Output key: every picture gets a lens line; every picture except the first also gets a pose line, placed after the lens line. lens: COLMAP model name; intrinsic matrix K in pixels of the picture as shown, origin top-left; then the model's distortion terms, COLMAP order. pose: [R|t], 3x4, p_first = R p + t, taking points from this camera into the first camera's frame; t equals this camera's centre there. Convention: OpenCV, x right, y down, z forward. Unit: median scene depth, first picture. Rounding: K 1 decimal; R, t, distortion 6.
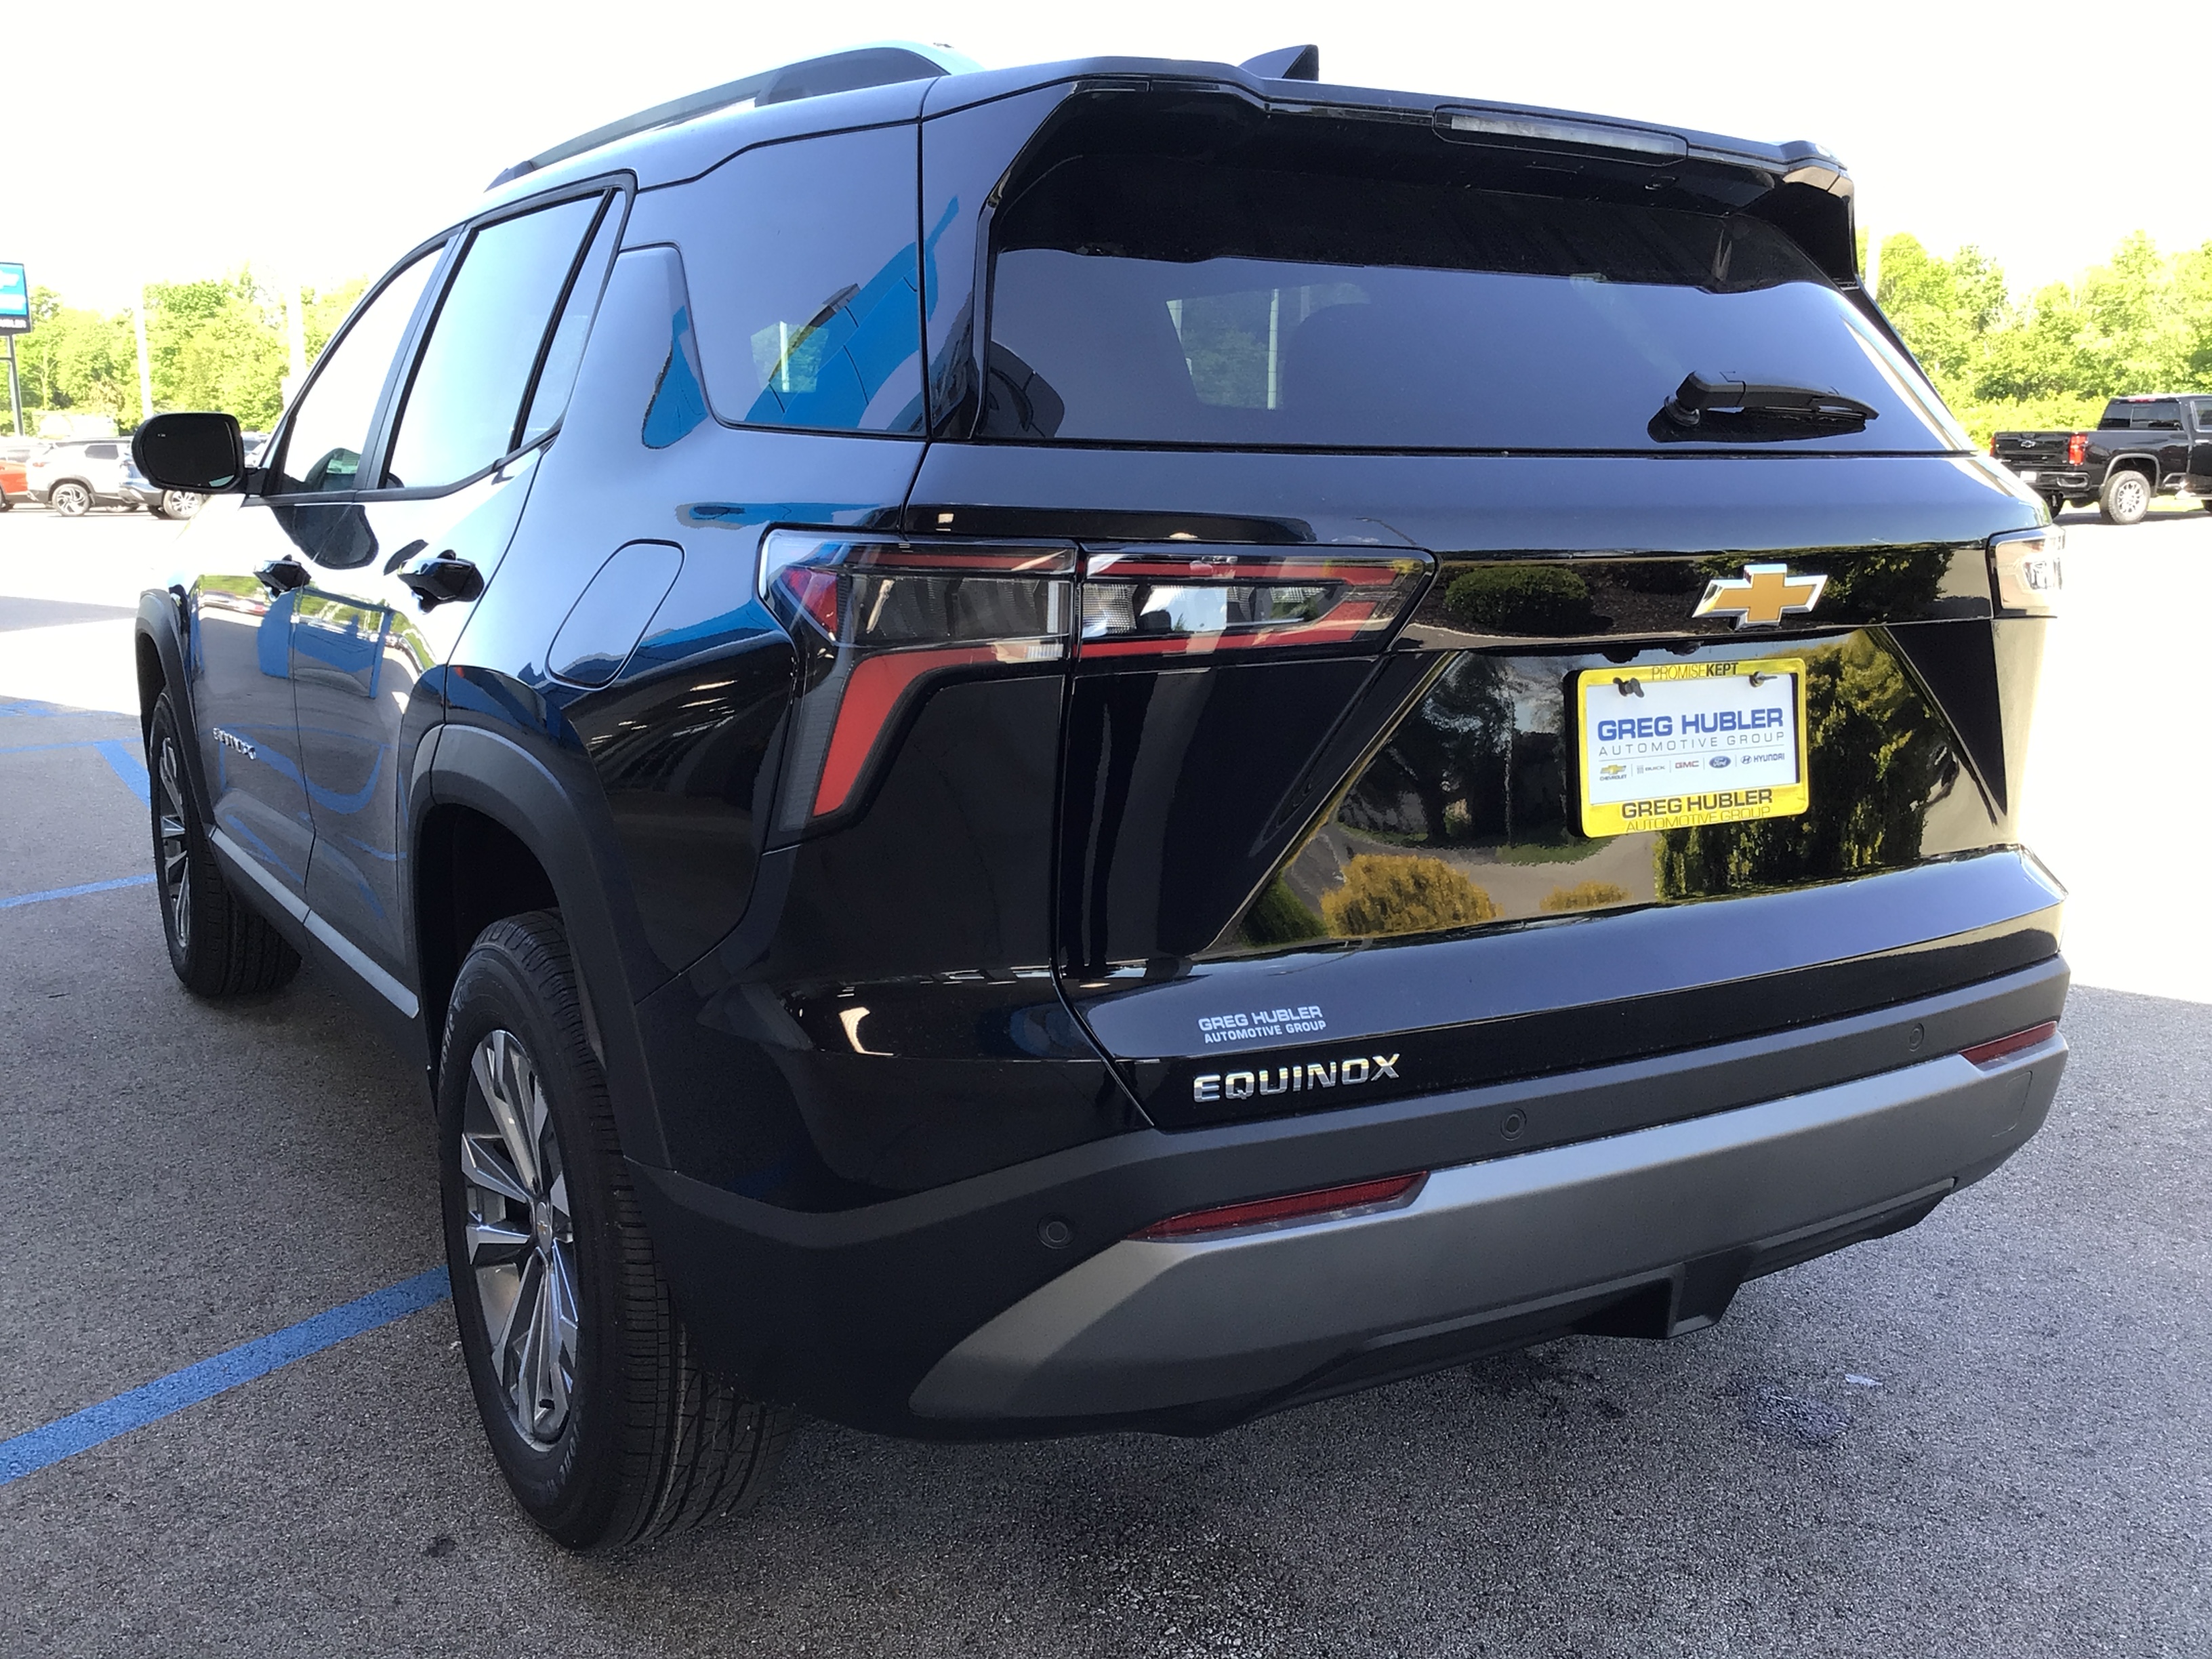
lens RADIAL K [[2042.9, 0, 1080.4], [0, 2042.9, 835.8], [0, 0, 1]] dist [0.003052, 0.000000]
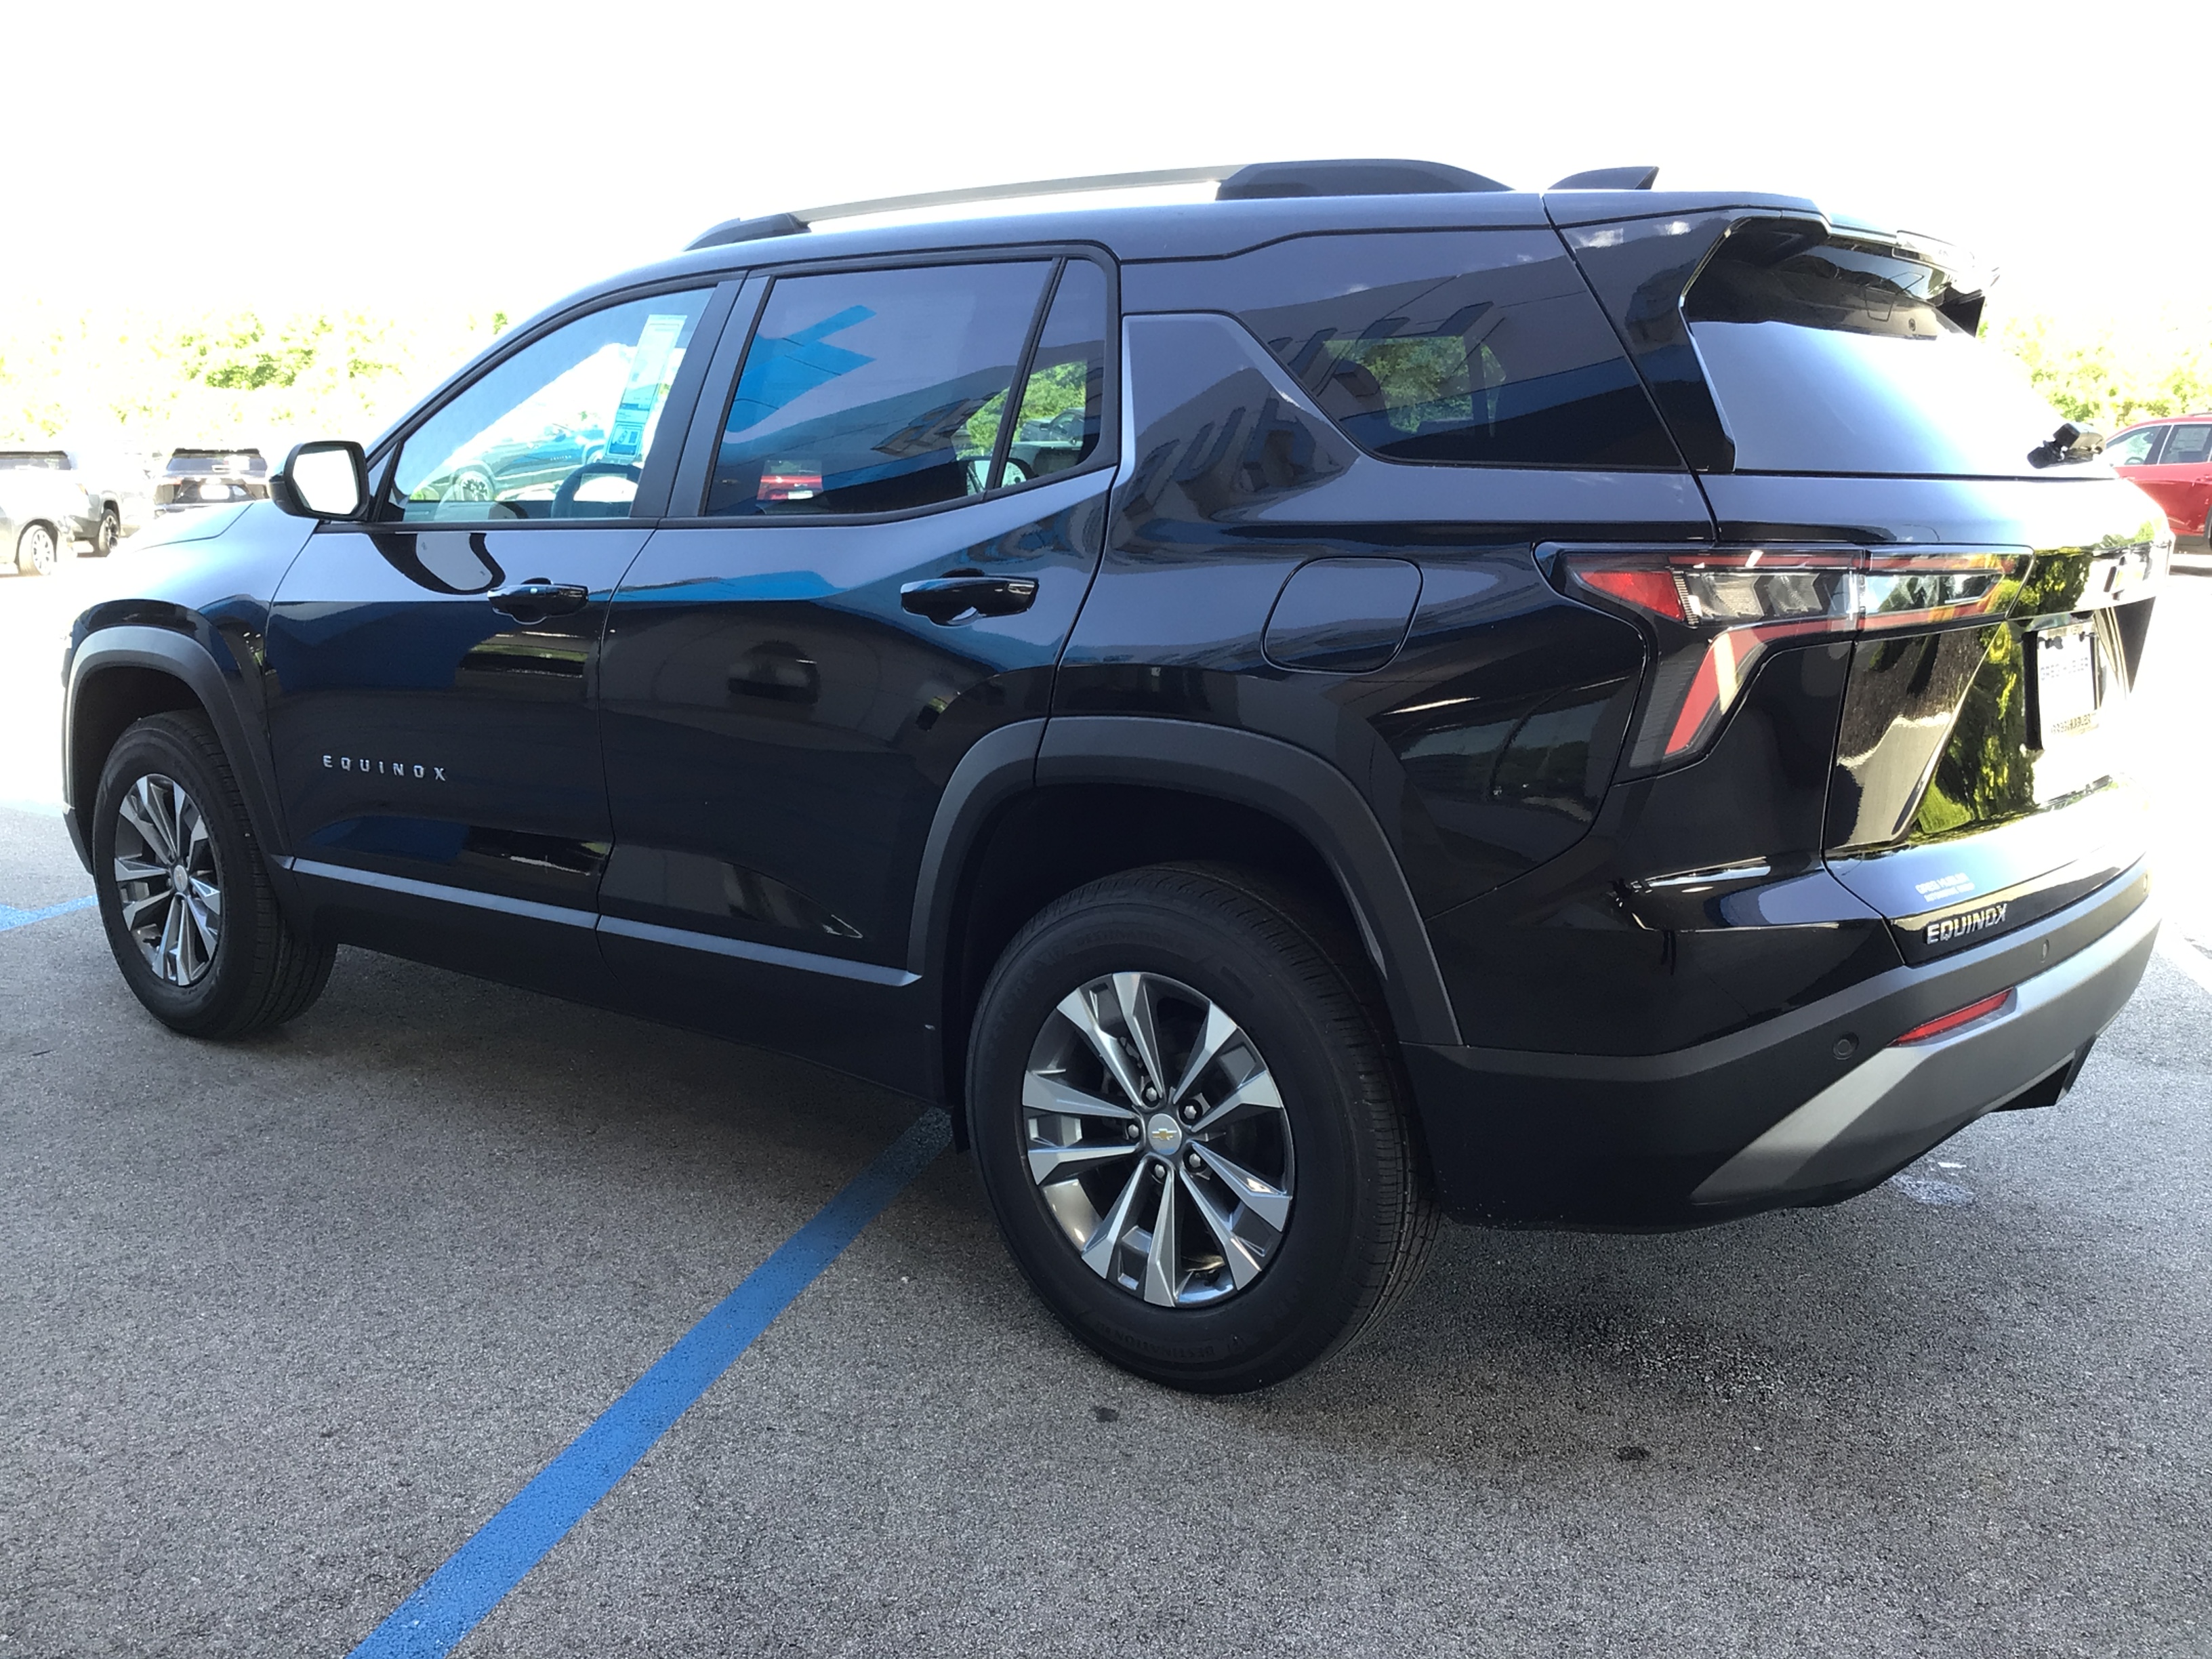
lens RADIAL K [[2042.9, 0, 1035.0], [0, 2042.9, 831.3], [0, 0, 1]] dist [0.003052, 0.000000]
pose [[0.946055, -0.059451, 0.318504, -0.706364], [0.062300, 0.998057, 0.001245, 0.010242], [-0.317959, 0.018665, 0.947921, -0.101423]]
